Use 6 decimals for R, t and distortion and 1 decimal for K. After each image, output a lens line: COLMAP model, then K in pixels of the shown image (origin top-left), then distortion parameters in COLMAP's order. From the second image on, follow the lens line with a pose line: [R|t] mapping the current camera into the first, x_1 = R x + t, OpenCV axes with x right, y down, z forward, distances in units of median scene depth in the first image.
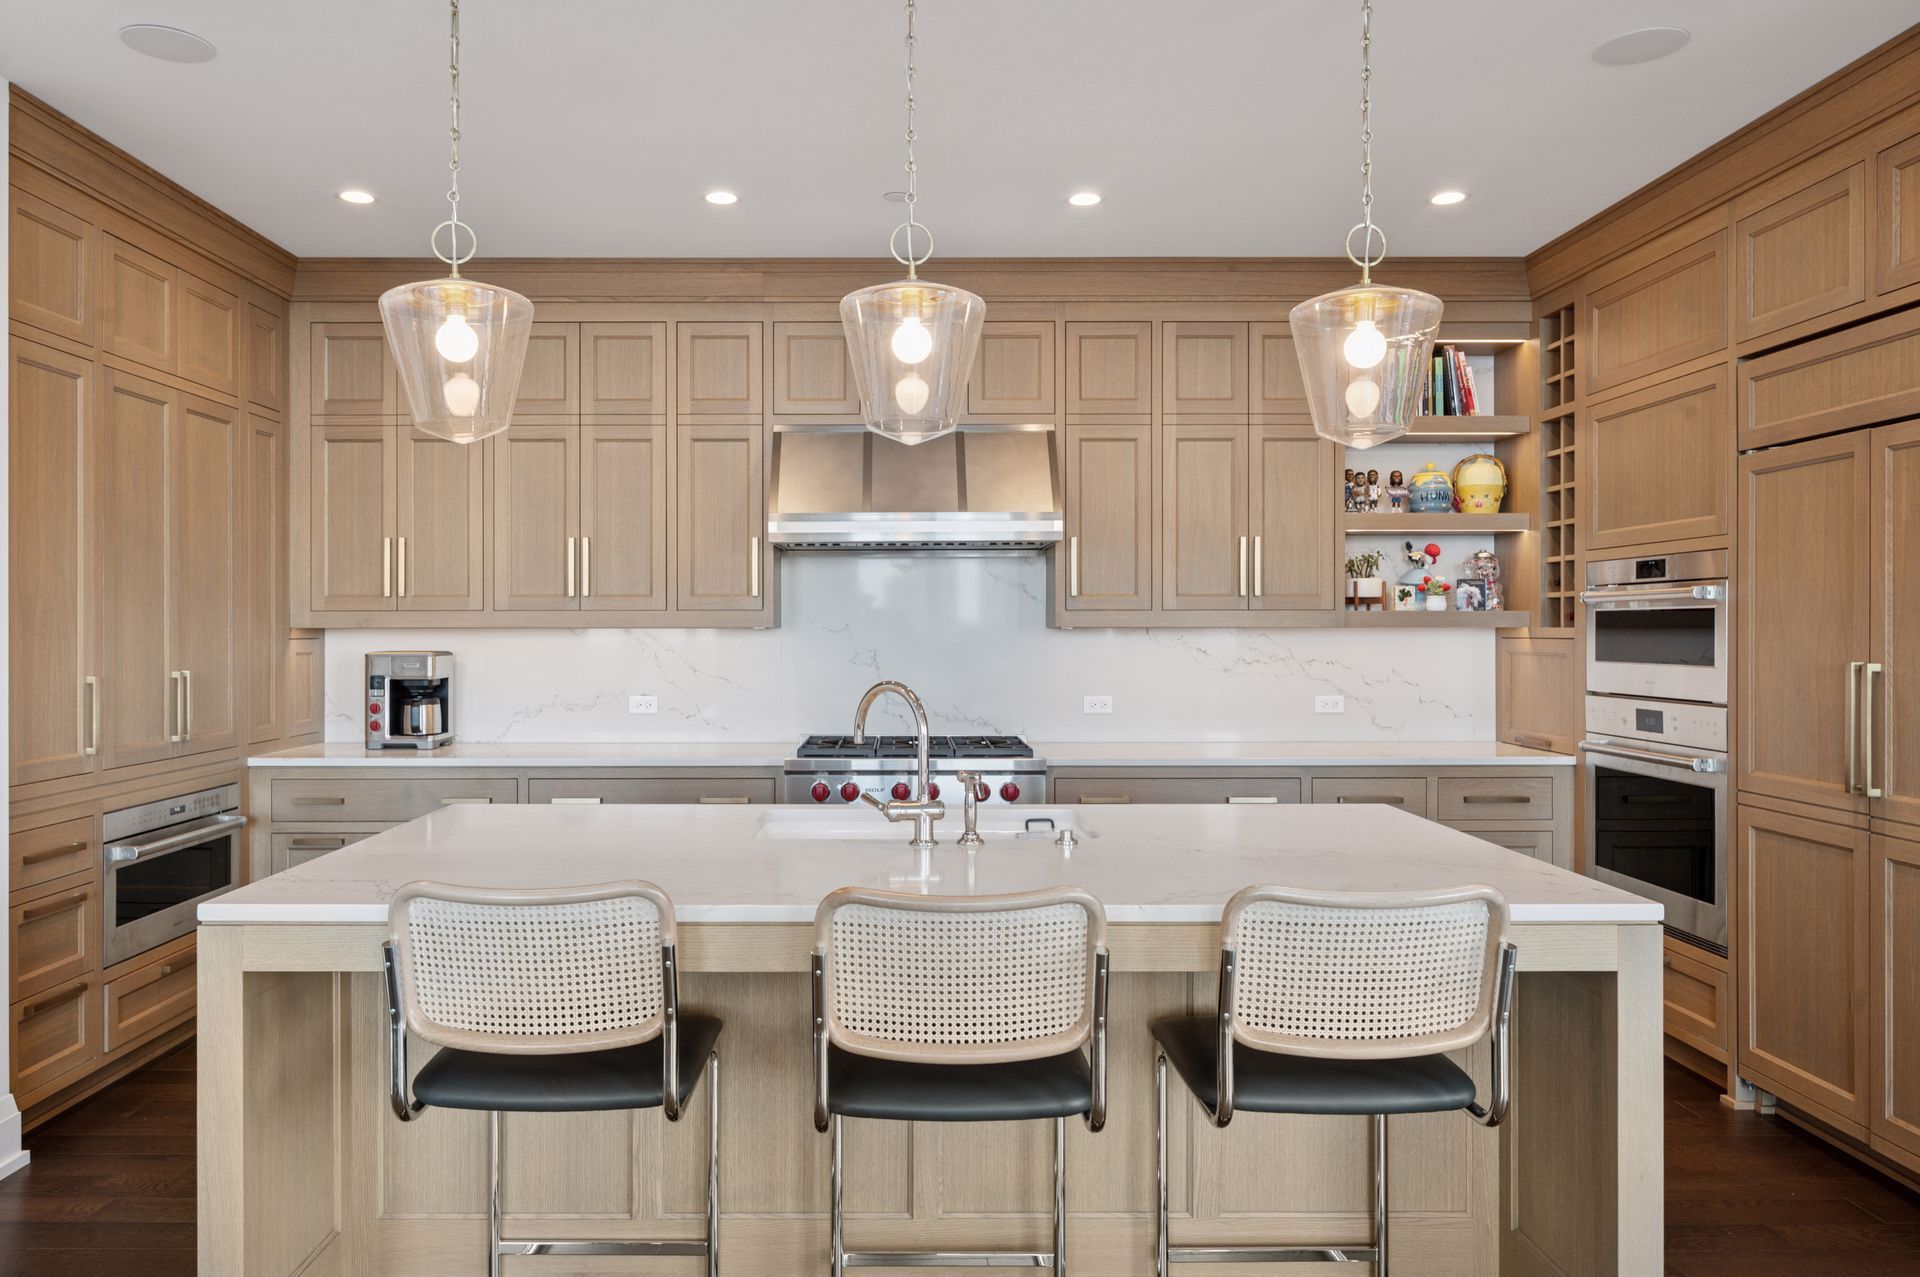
lens RADIAL K [[1276.1, 0, 905.9], [0, 1276.1, 631.9], [0, 0, 1]] dist [0.000780, 0.001930]
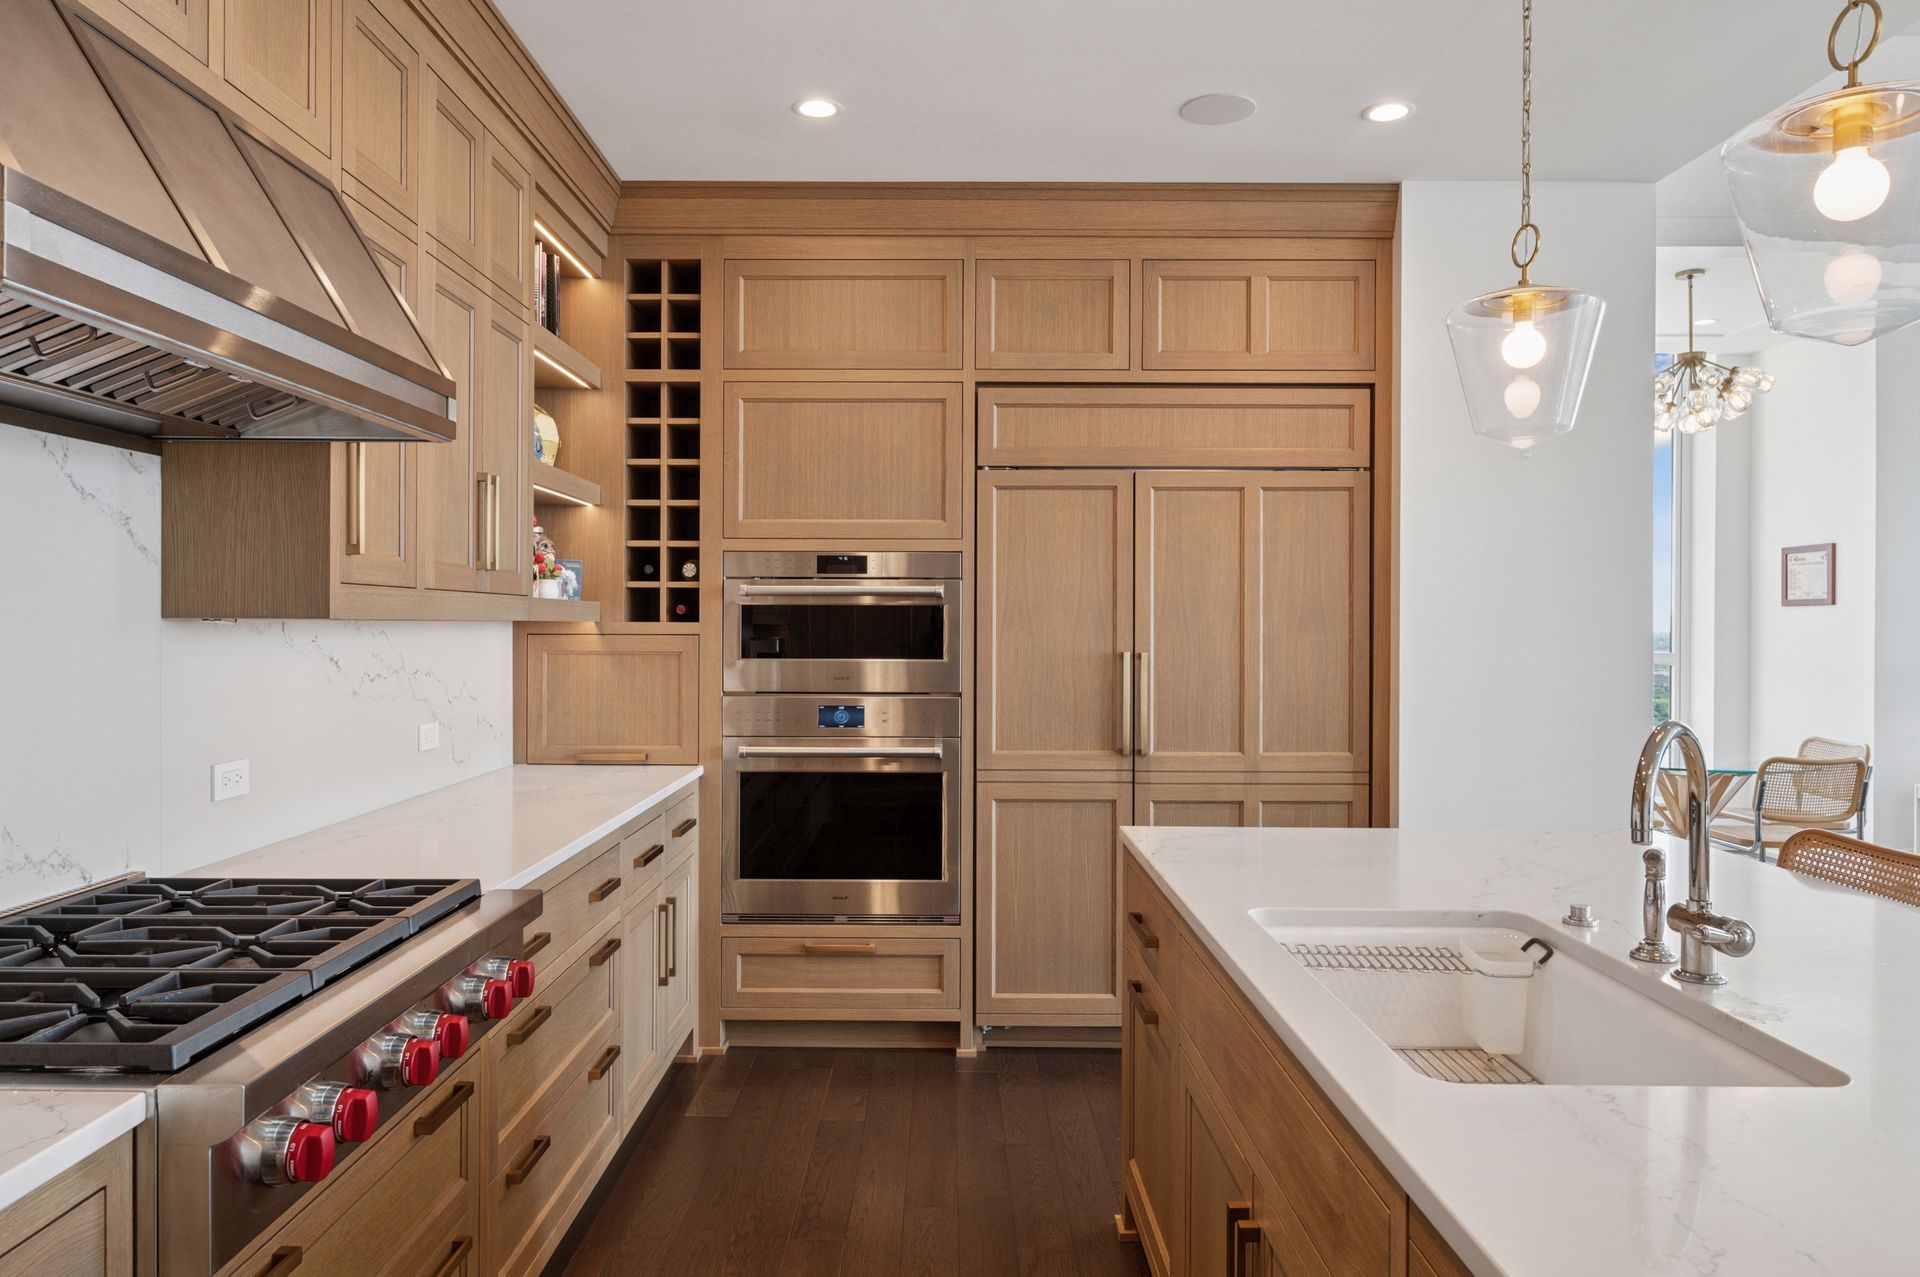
lens RADIAL K [[1276.1, 0, 905.9], [0, 1276.1, 631.9], [0, 0, 1]] dist [0.000780, 0.001930]
pose [[0.015135, -0.004431, 0.999876, -0.350418], [-0.001468, 0.999989, 0.004454, -0.001049], [-0.999884, -0.001535, 0.015128, 0.792351]]
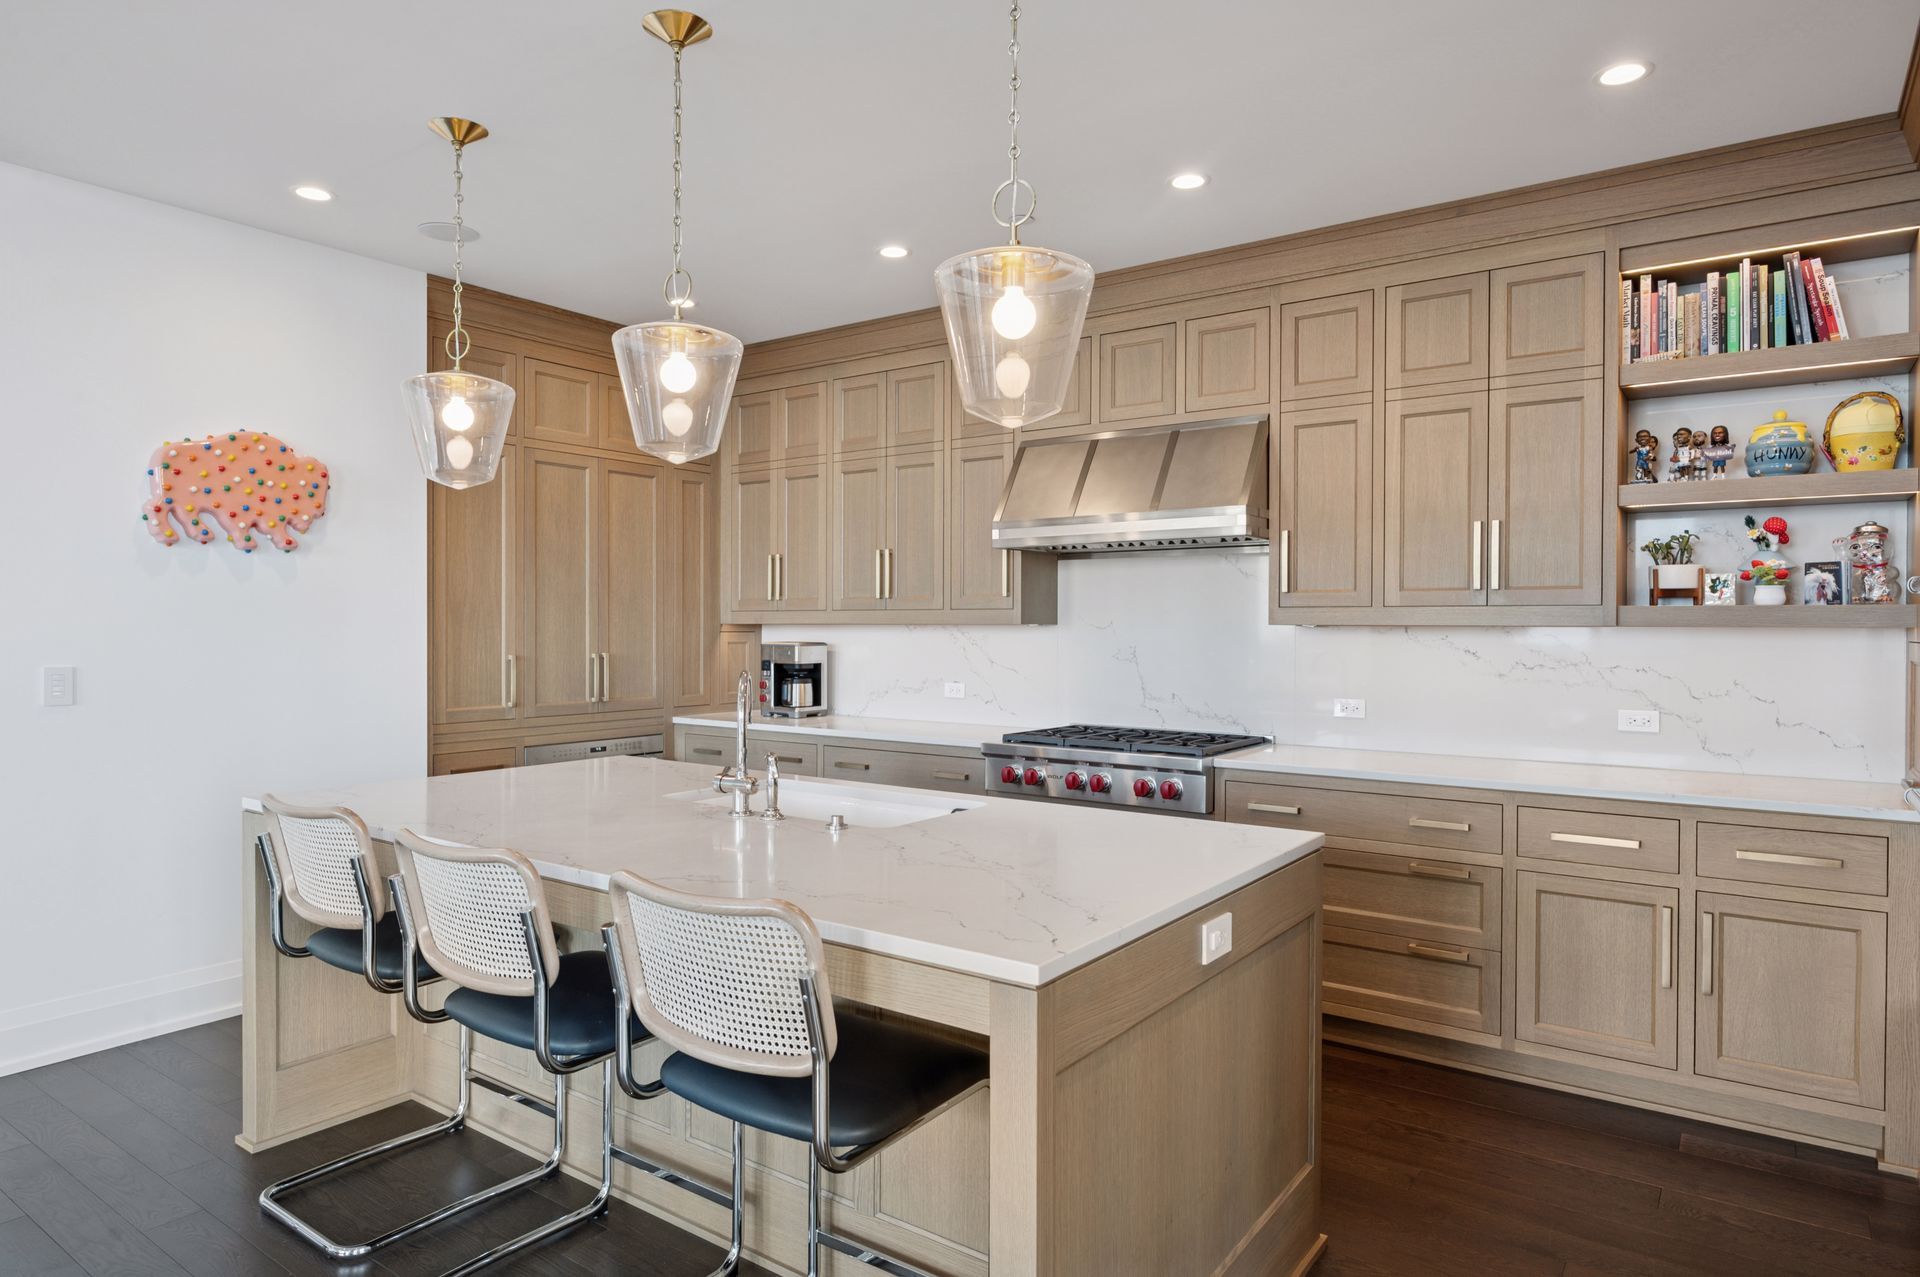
lens RADIAL K [[1131.0, 0, 960.0], [0, 1131.0, 638.5], [0, 0, 1]] dist [-0.003611, -0.000094]
pose [[0.809400, 0.010272, -0.587168, 0.429962], [-0.005966, 0.999939, 0.009269, -0.000063], [0.587227, -0.004000, 0.809412, 0.174191]]
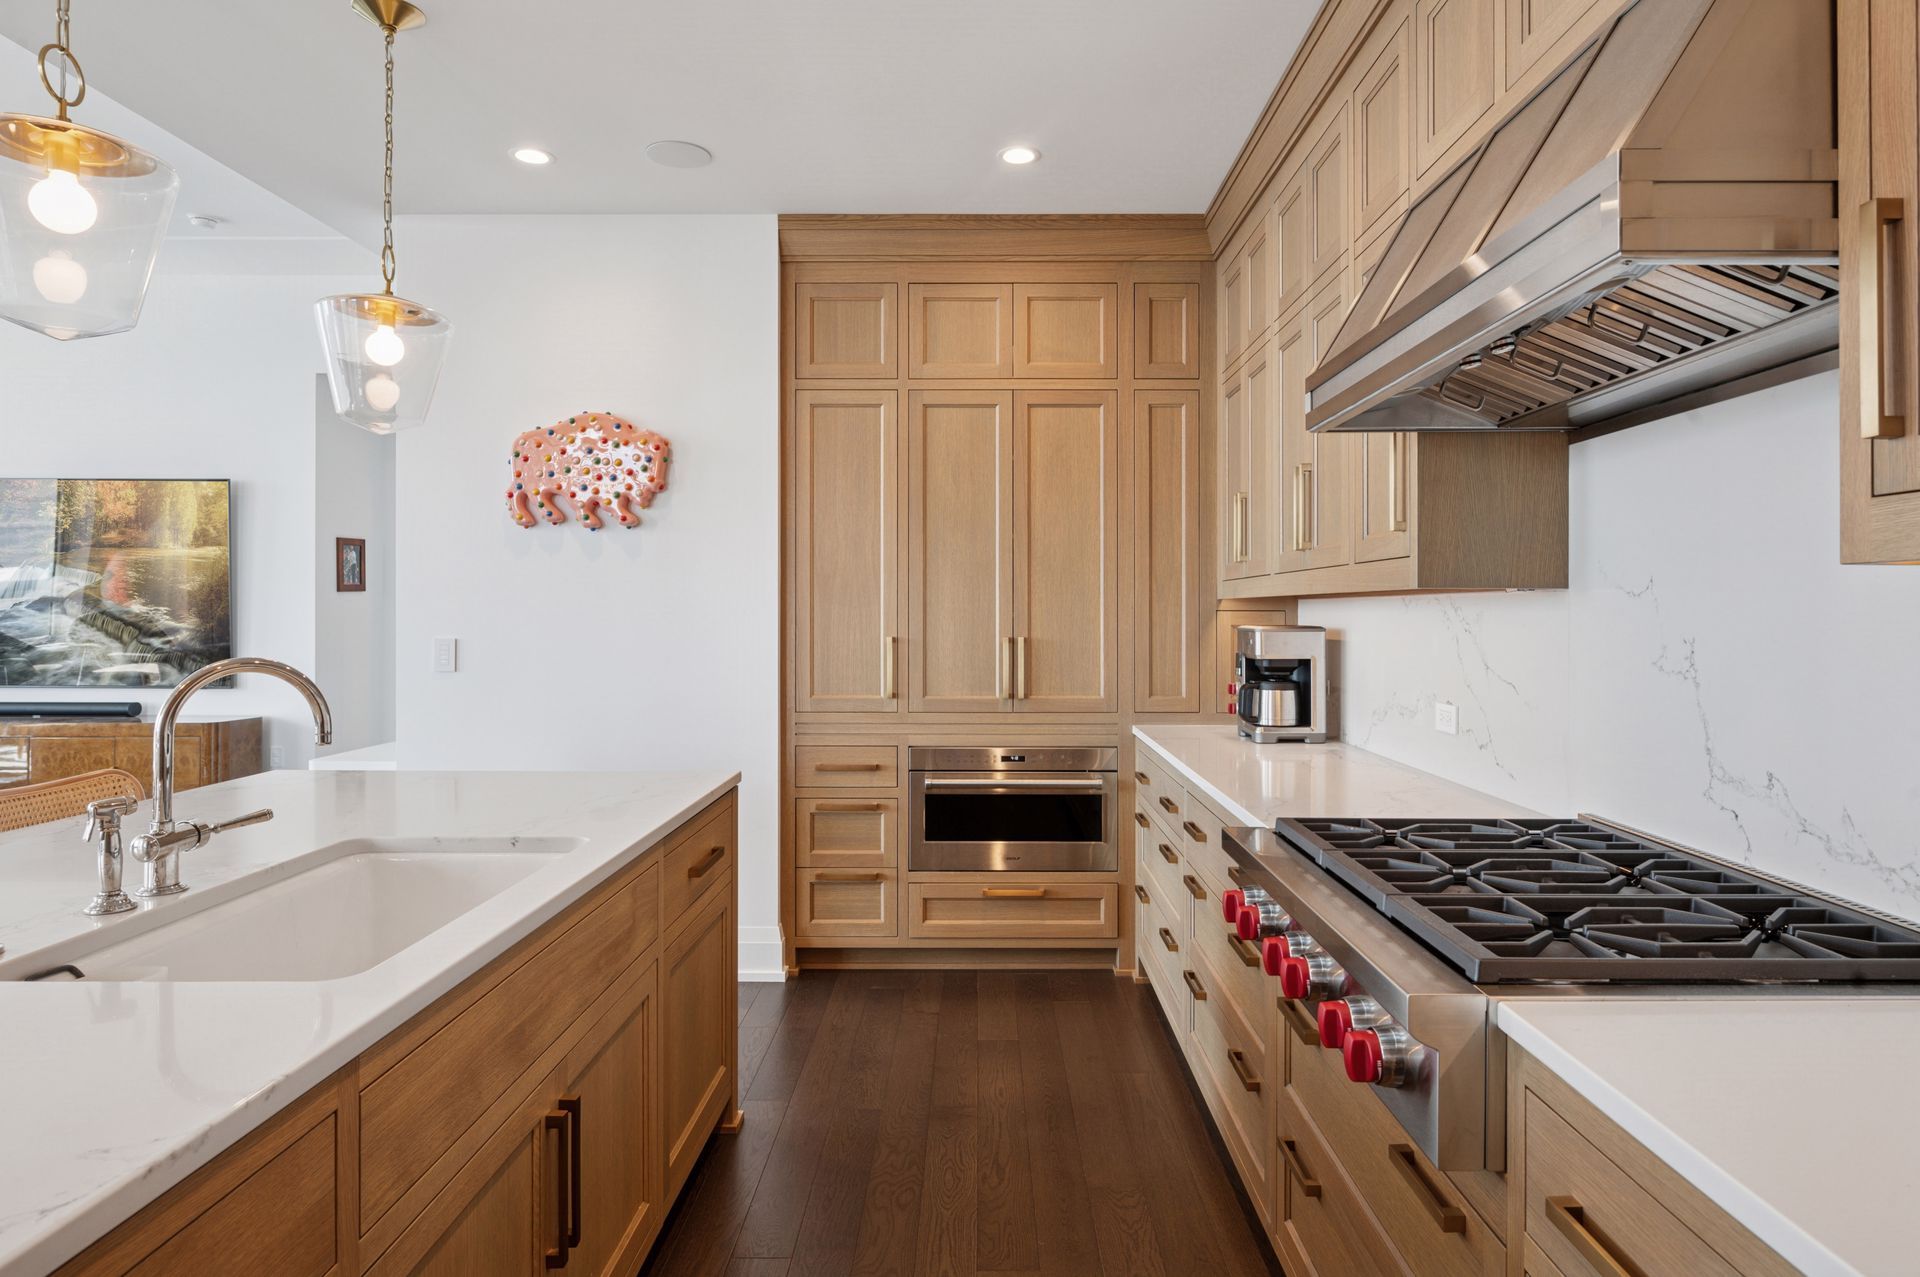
lens RADIAL K [[1094.9, 0, 981.2], [0, 1094.9, 605.0], [0, 0, 1]] dist [-0.004470, -0.001092]
pose [[-0.002025, -0.004779, -0.999987, 0.344100], [-0.005014, 0.999976, -0.004769, 0.006141], [0.999985, 0.005004, -0.002049, 0.821257]]
